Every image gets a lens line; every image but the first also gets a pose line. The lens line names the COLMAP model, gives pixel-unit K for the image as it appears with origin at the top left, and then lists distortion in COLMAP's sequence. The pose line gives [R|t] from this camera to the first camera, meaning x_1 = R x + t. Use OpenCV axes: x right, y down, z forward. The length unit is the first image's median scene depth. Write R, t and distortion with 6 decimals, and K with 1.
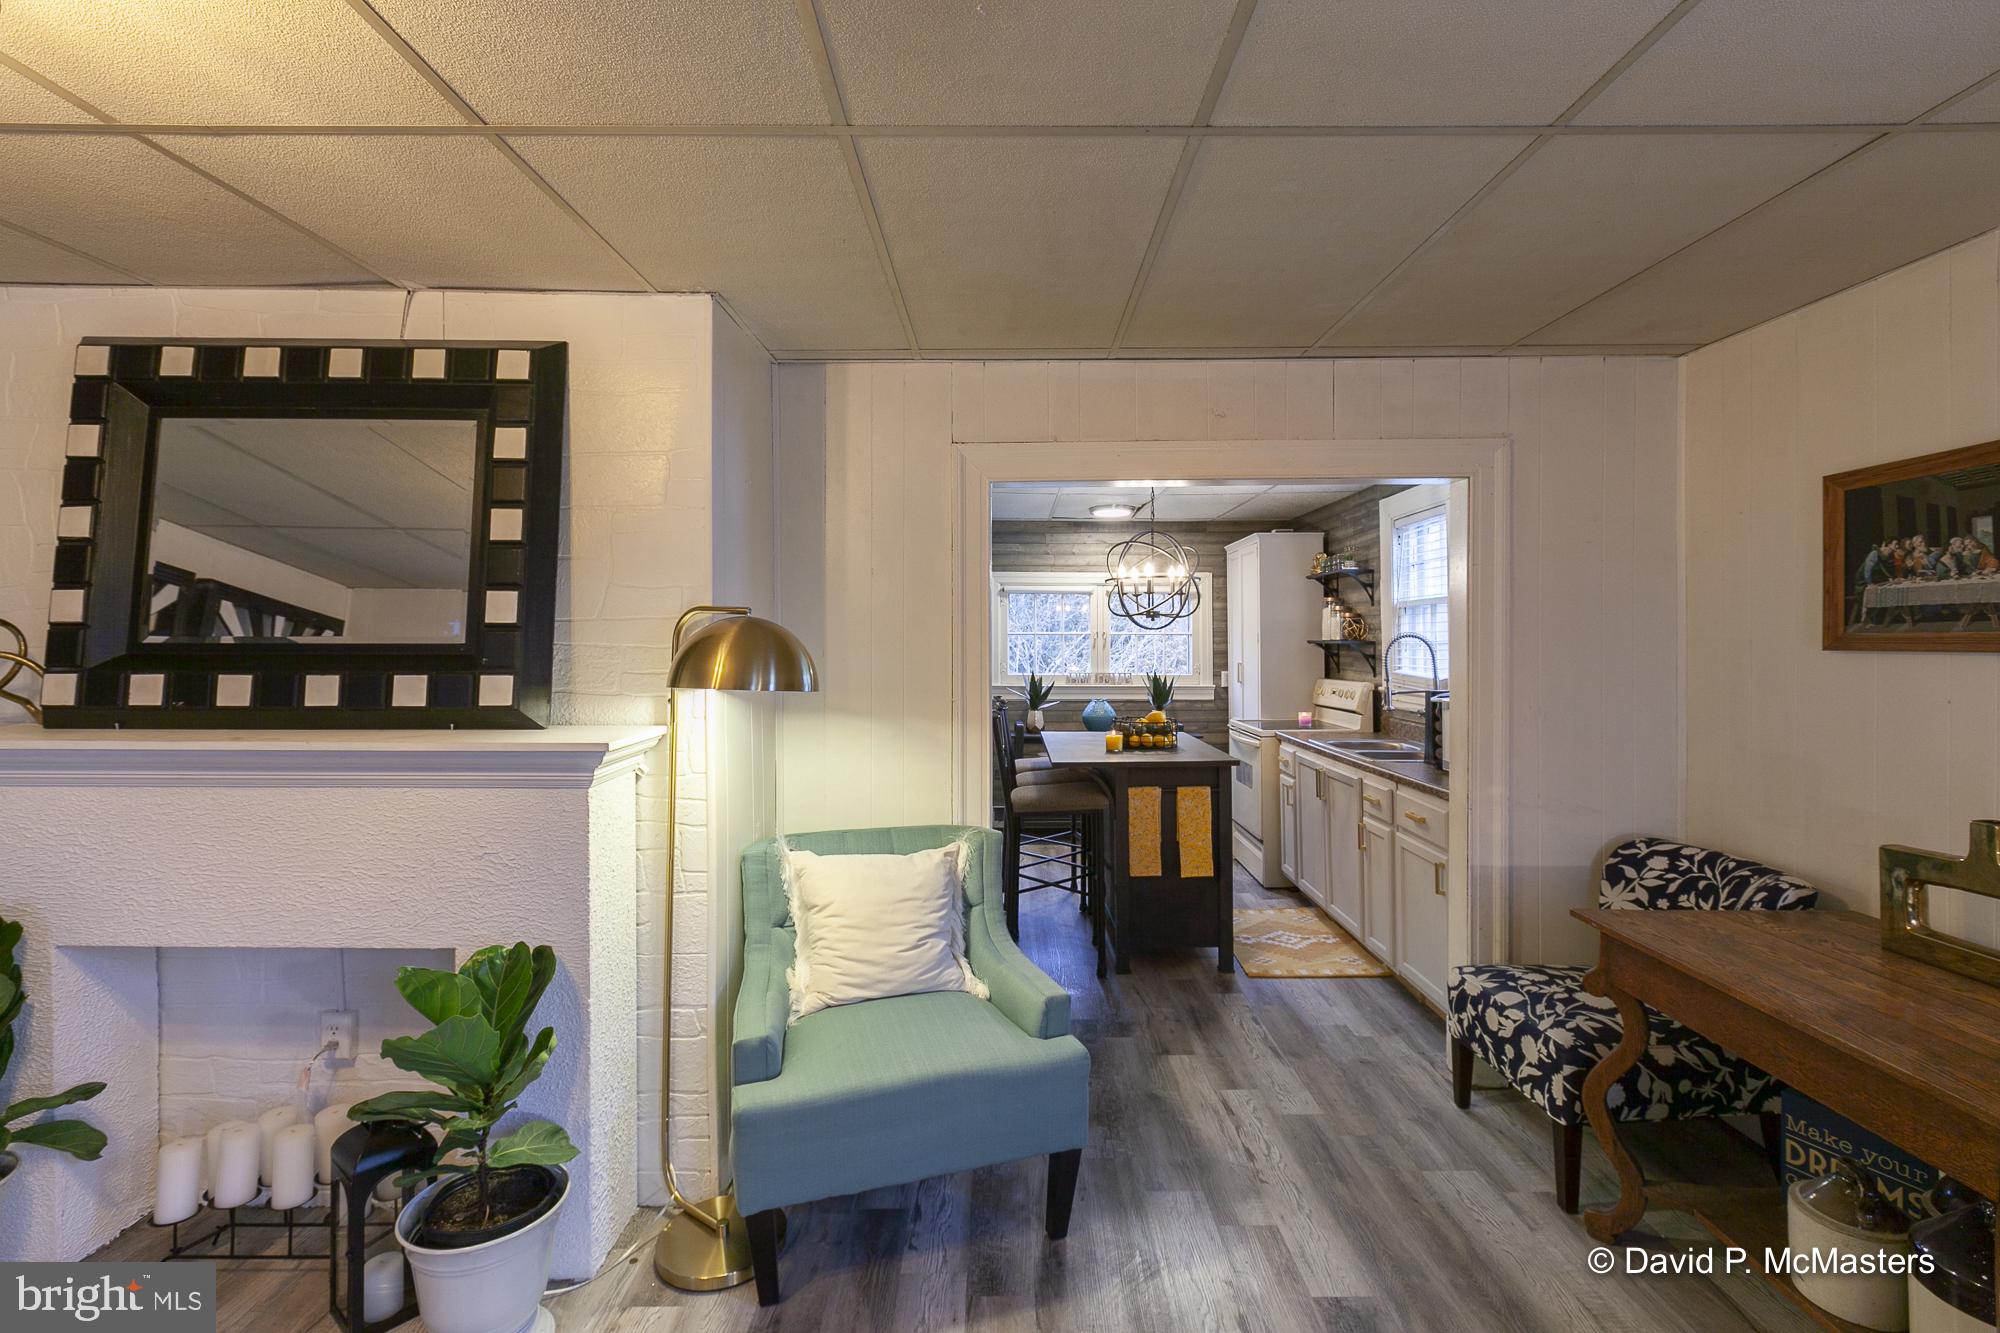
lens RADIAL K [[898.7, 0, 1009.2], [0, 898.7, 643.8], [0, 0, 1]] dist [0.004855, -0.003499]
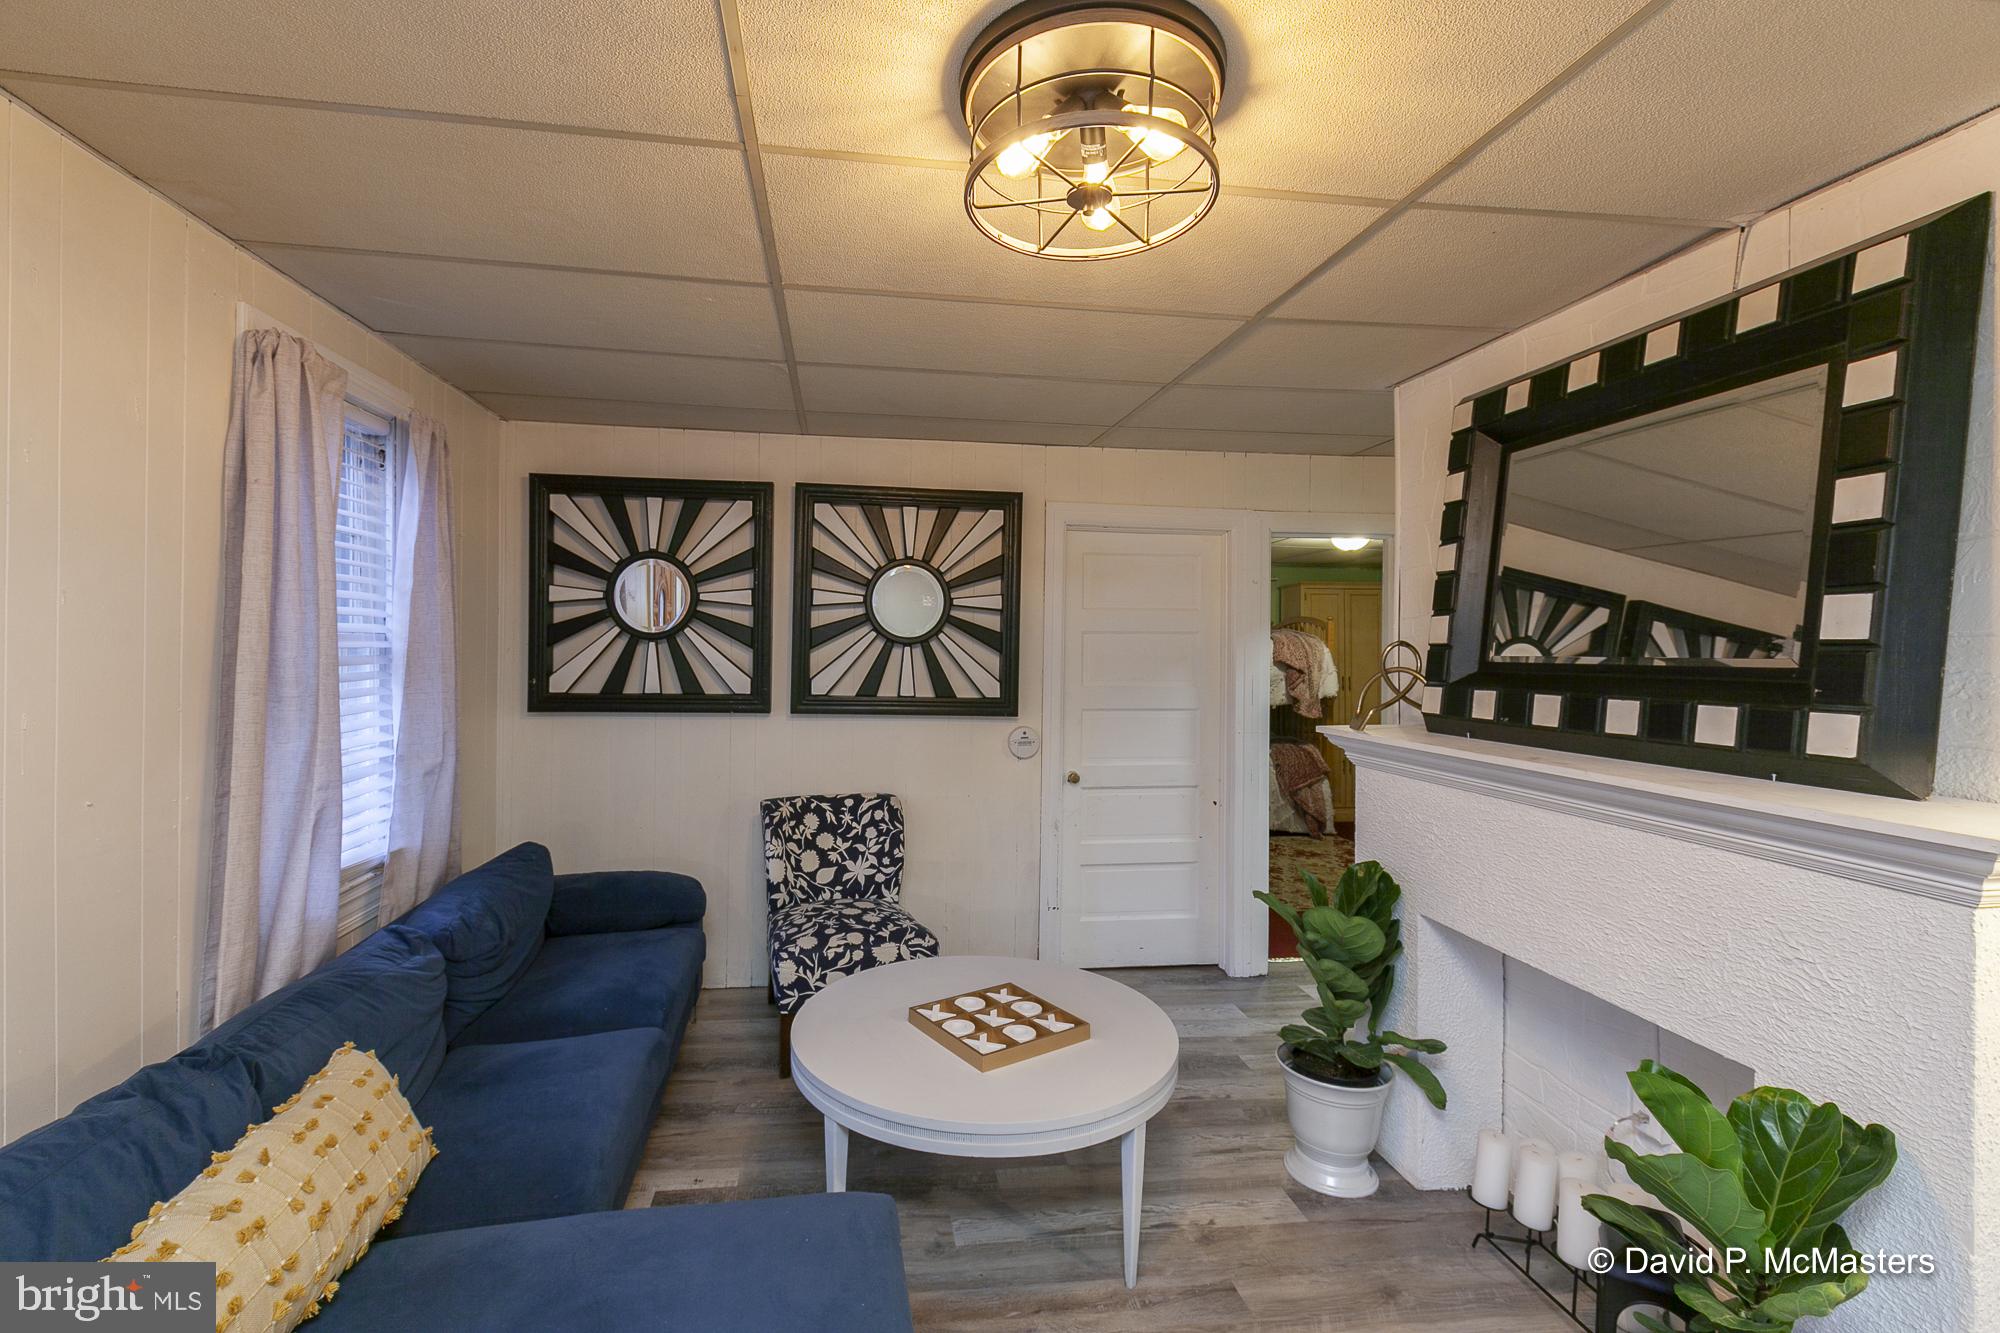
lens RADIAL K [[898.7, 0, 953.4], [0, 898.7, 653.7], [0, 0, 1]] dist [0.004855, -0.003499]
pose [[0.119953, 0.003659, -0.992773, 0.047675], [-0.018332, 0.999831, 0.001470, -0.000478], [0.992610, 0.018023, 0.120000, 0.213444]]
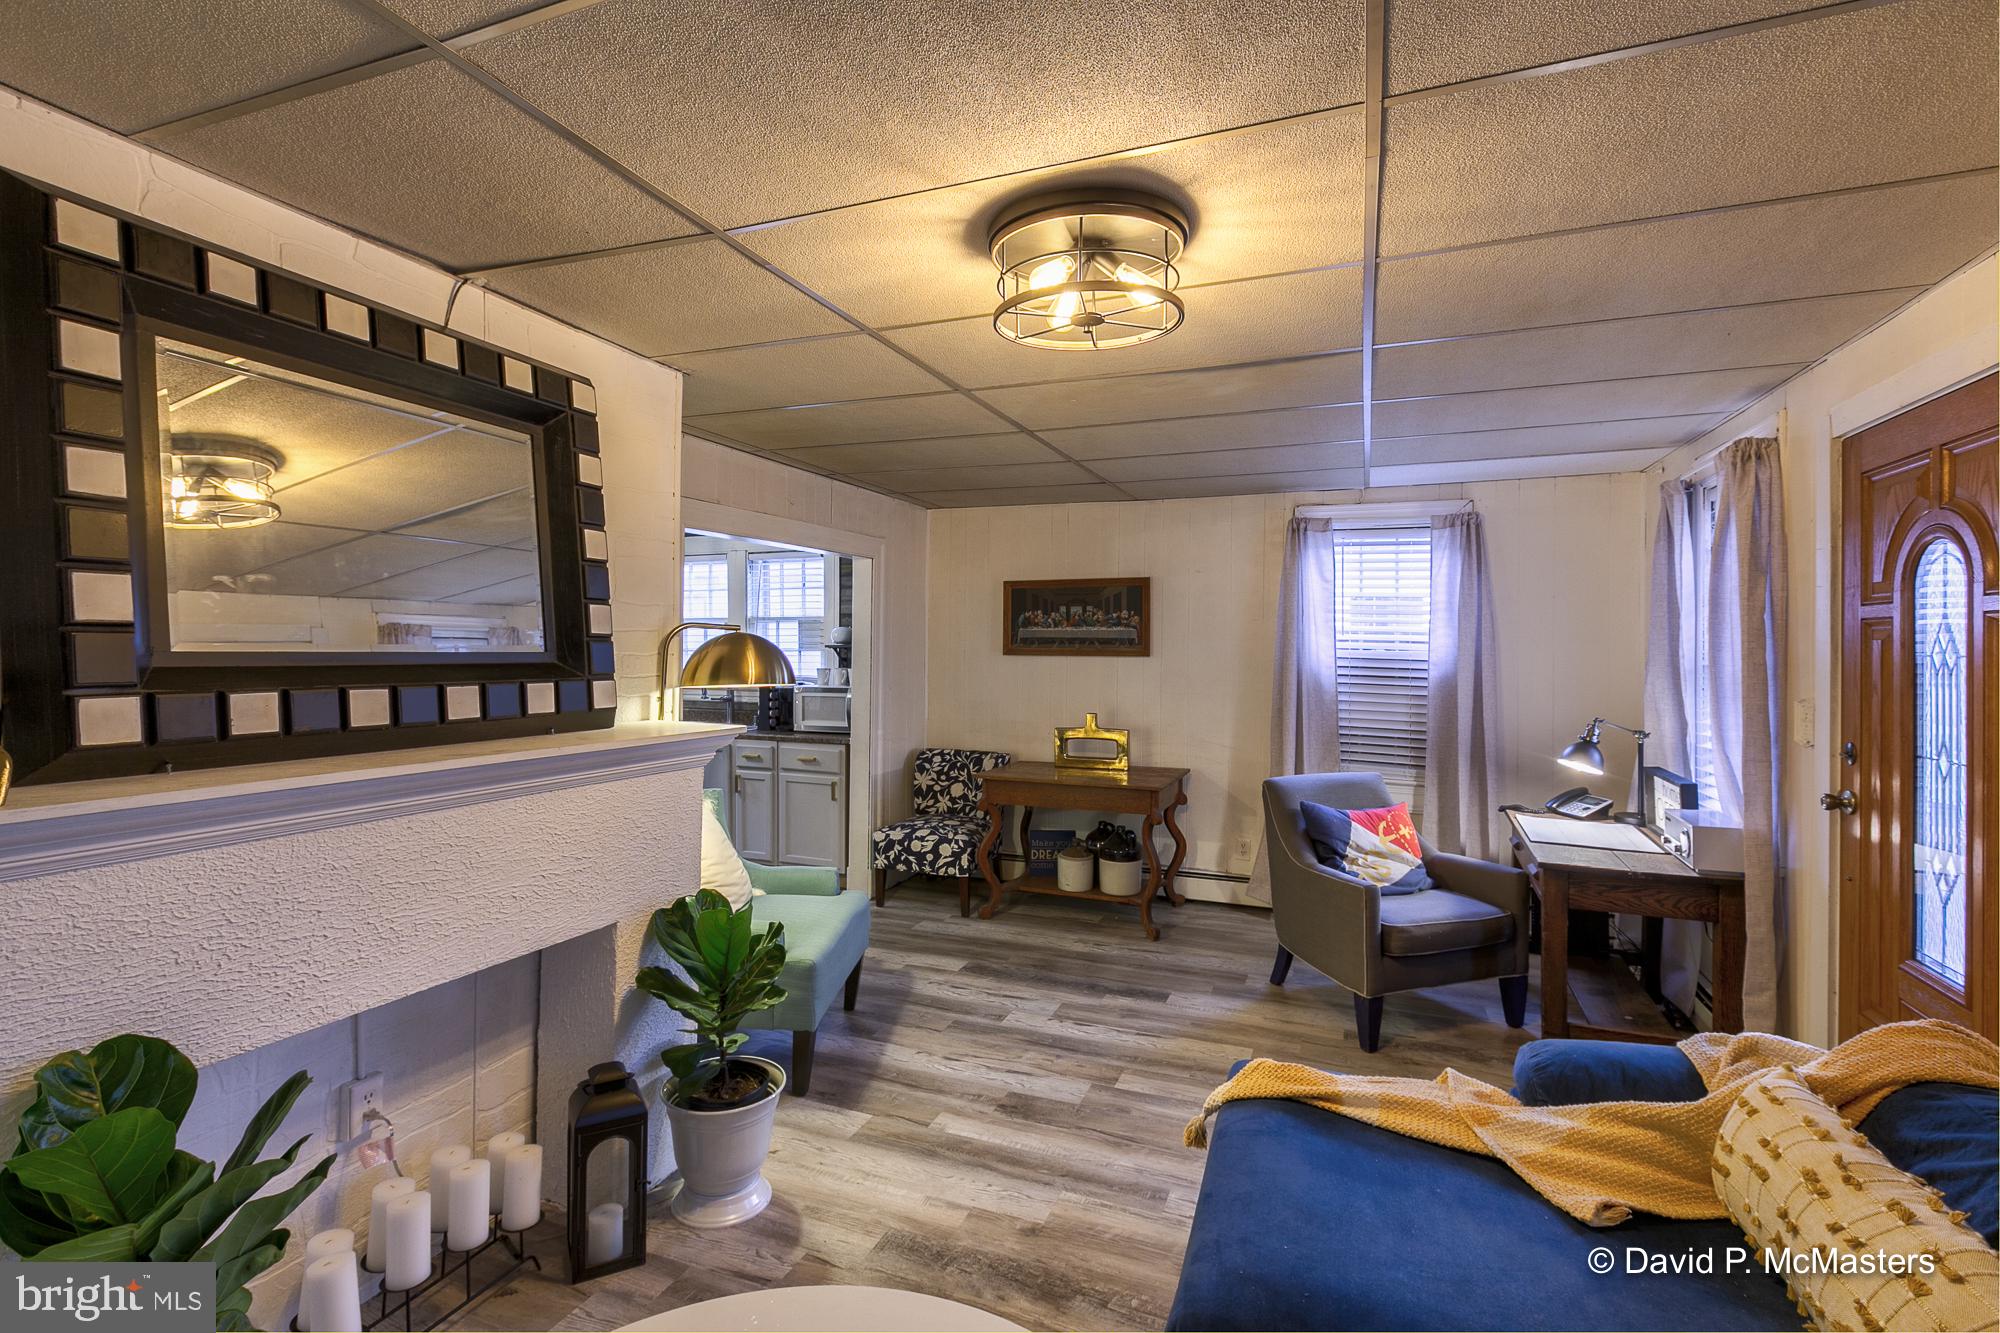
lens RADIAL K [[898.7, 0, 929.4], [0, 898.7, 652.3], [0, 0, 1]] dist [0.004855, -0.003499]
pose [[0.439859, -0.000751, 0.898067, -1.312987], [-0.003600, 0.999990, 0.002600, -0.004953], [-0.898060, -0.004377, 0.439852, 0.137787]]
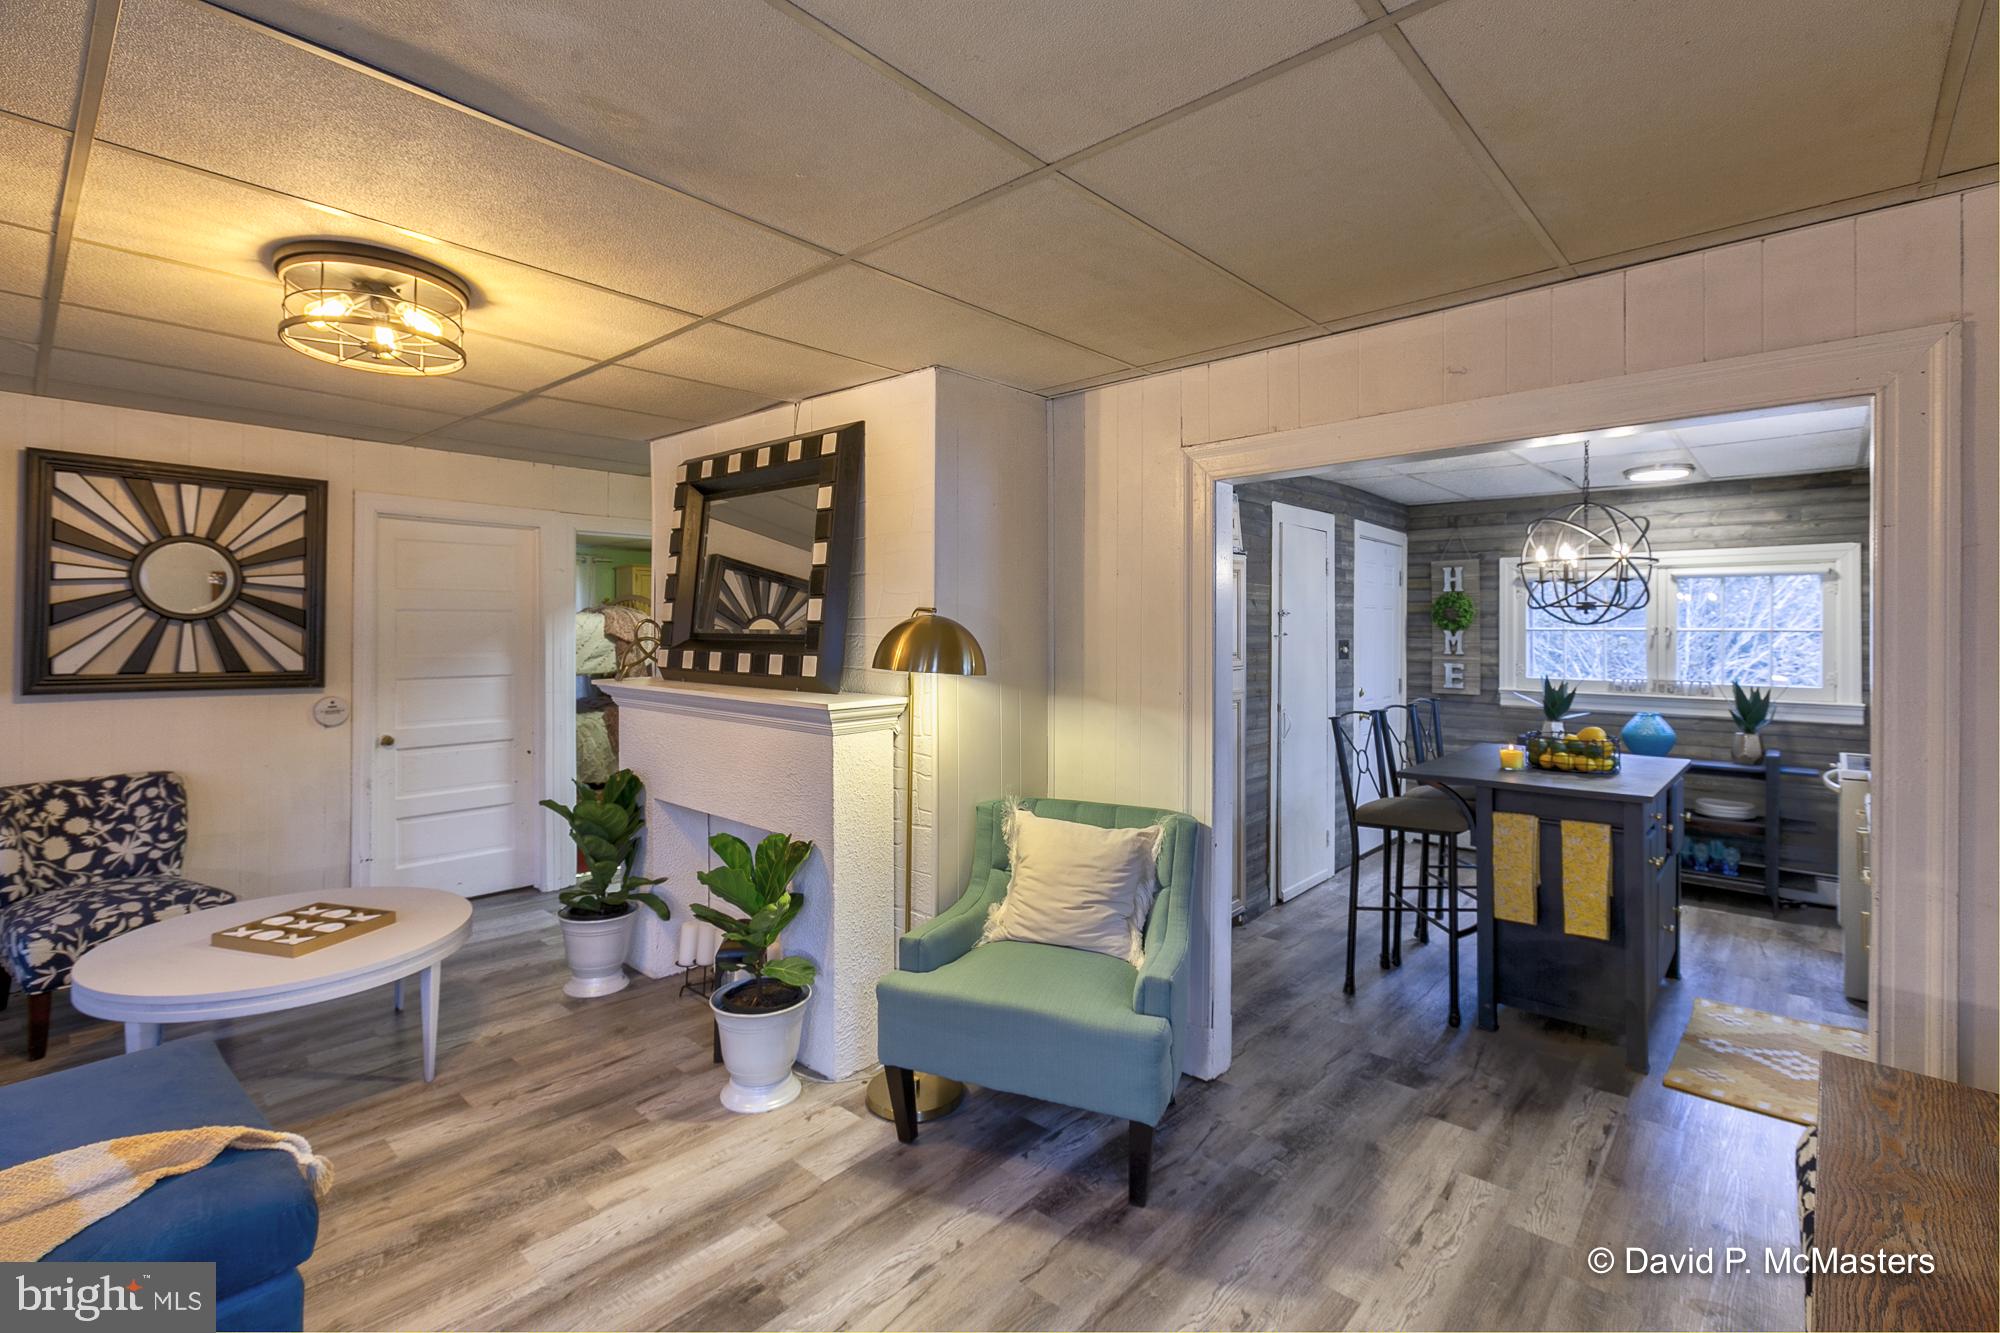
lens RADIAL K [[898.7, 0, 992.6], [0, 898.7, 632.8], [0, 0, 1]] dist [0.004855, -0.003499]
pose [[0.738870, 0.005850, -0.673823, 0.617073], [-0.010053, 0.999947, -0.002342, -0.002481], [0.673773, 0.008504, 0.738889, 0.101489]]
